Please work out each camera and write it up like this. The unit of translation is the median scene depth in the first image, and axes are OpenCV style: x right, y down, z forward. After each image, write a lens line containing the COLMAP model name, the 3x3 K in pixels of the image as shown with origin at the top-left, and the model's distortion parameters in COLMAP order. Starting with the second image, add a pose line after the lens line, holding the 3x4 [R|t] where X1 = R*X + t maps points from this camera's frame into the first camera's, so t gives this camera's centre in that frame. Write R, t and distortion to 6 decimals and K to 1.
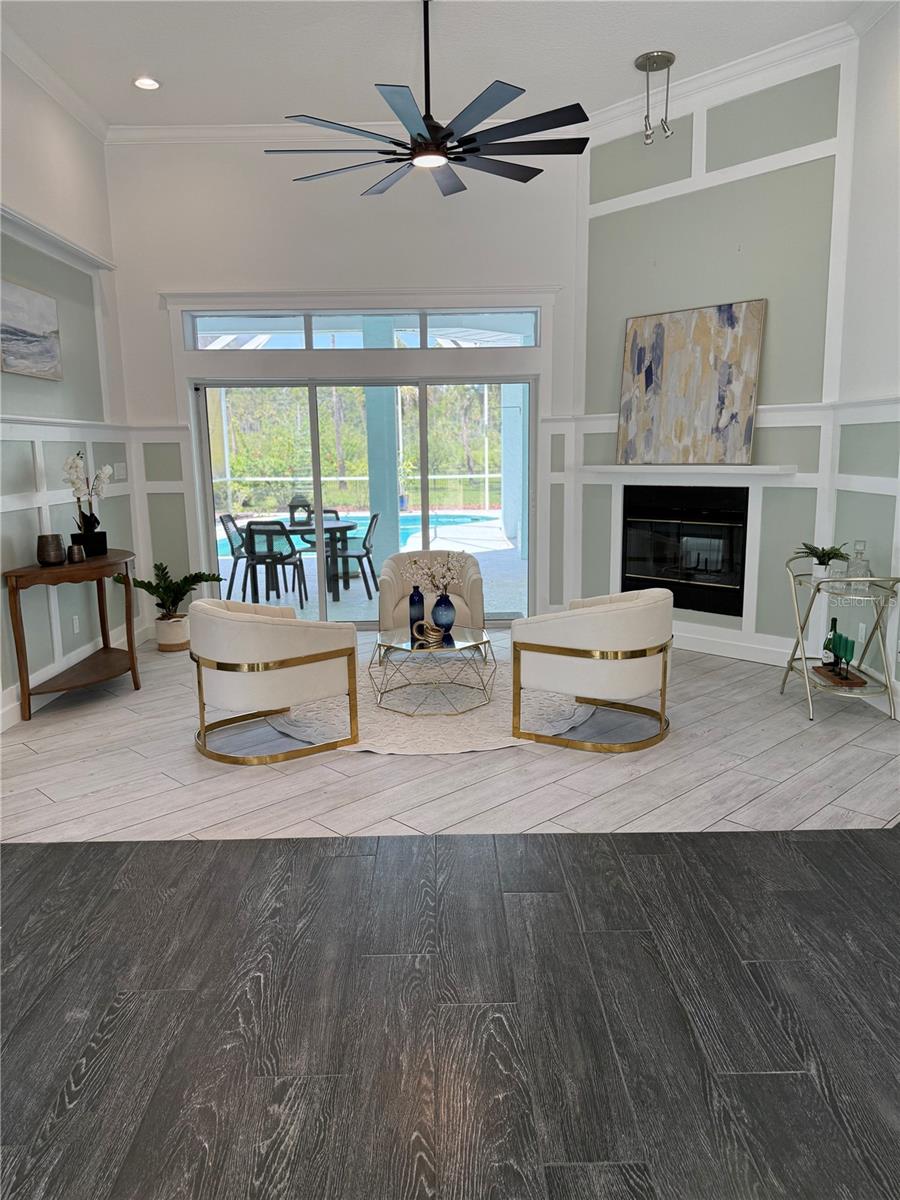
lens RADIAL K [[870.4, 0, 450.0], [0, 870.4, 600.0], [0, 0, 1]] dist [0.129827, -0.115886]
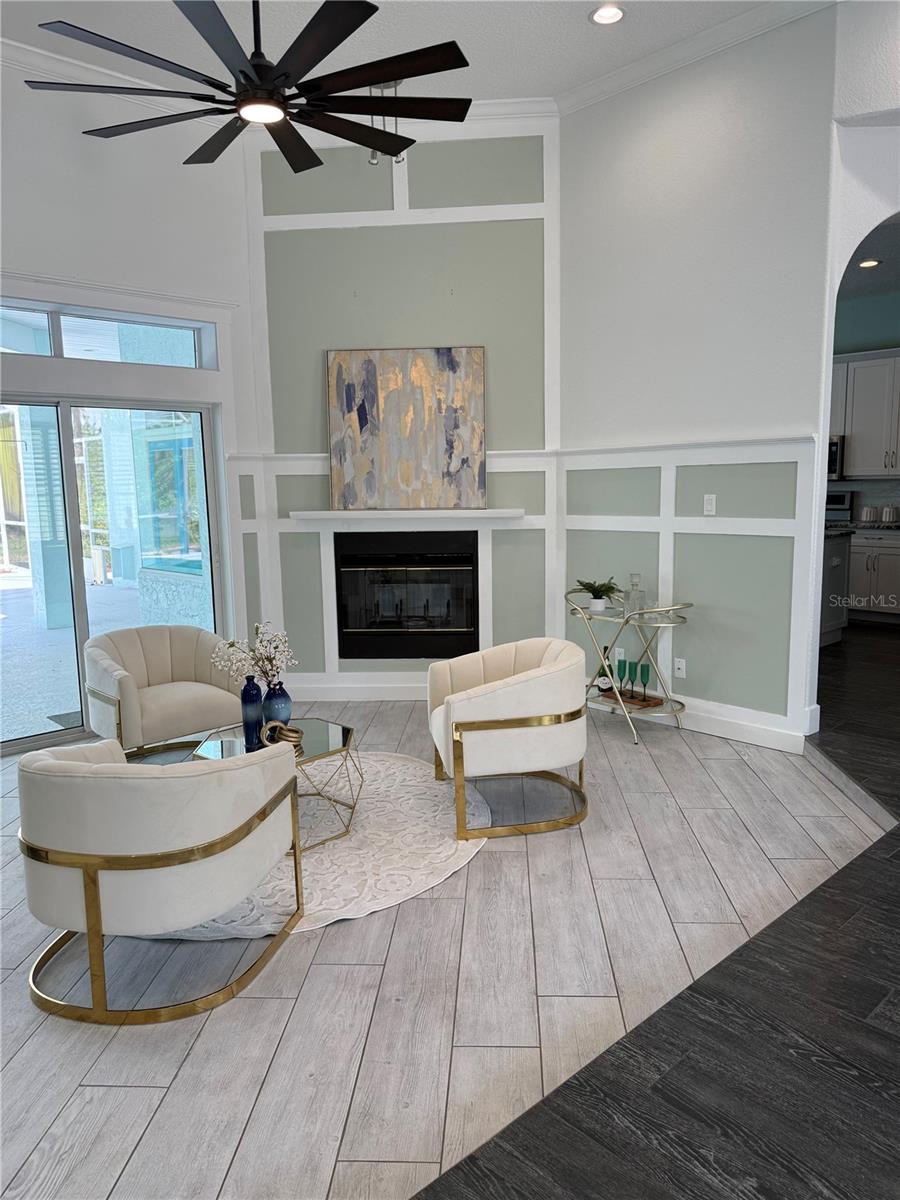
lens RADIAL K [[830.9, 0, 462.0], [0, 830.9, 618.8], [0, 0, 1]] dist [0.145832, -0.238095]
pose [[0.730189, -0.110755, 0.674209, -0.335076], [0.127308, 0.991548, 0.025008, -0.052996], [-0.671280, 0.067572, 0.738117, 0.309574]]
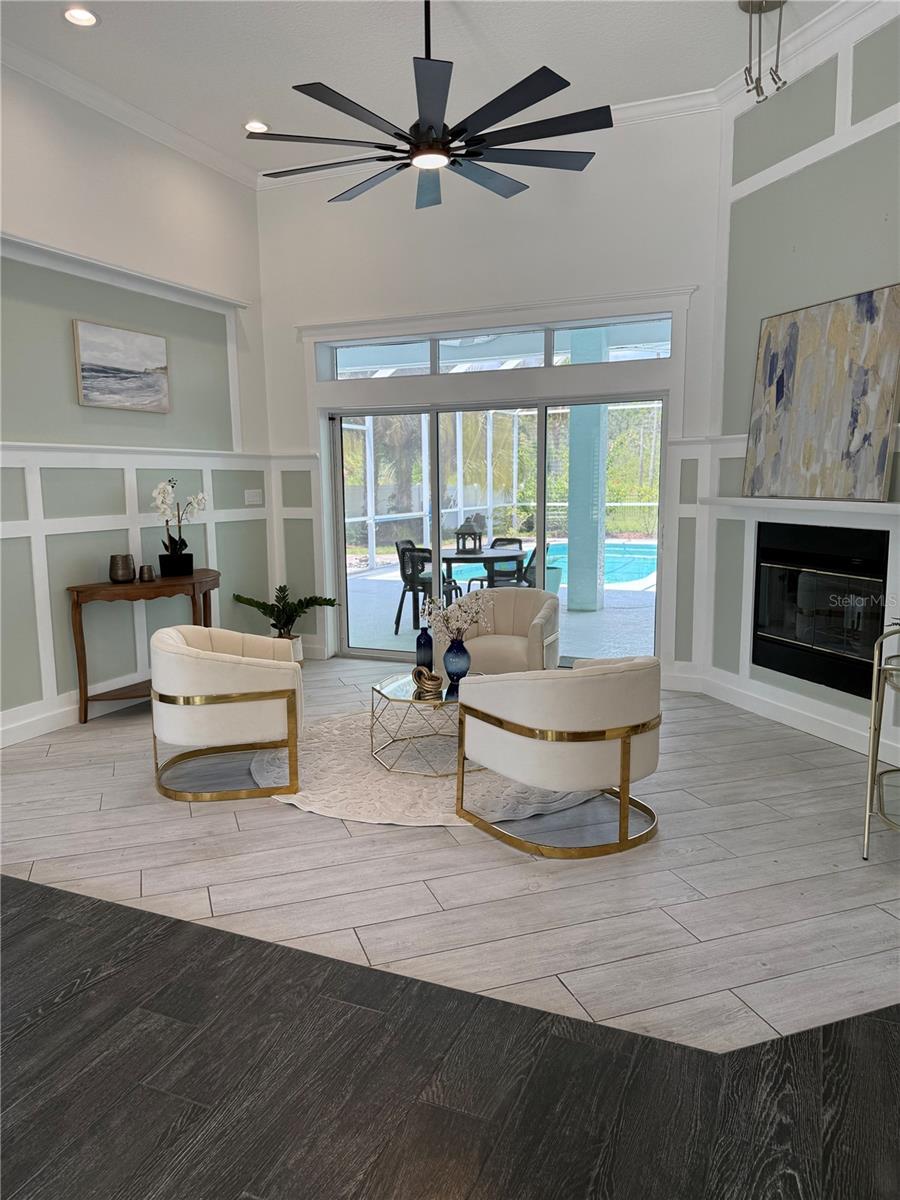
lens RADIAL K [[870.4, 0, 450.0], [0, 870.4, 600.0], [0, 0, 1]] dist [0.129827, -0.115886]
pose [[0.911773, 0.065172, -0.405491, 0.308683], [-0.075361, 0.997114, -0.009194, -0.033936], [0.403722, 0.038941, 0.914053, 0.158327]]
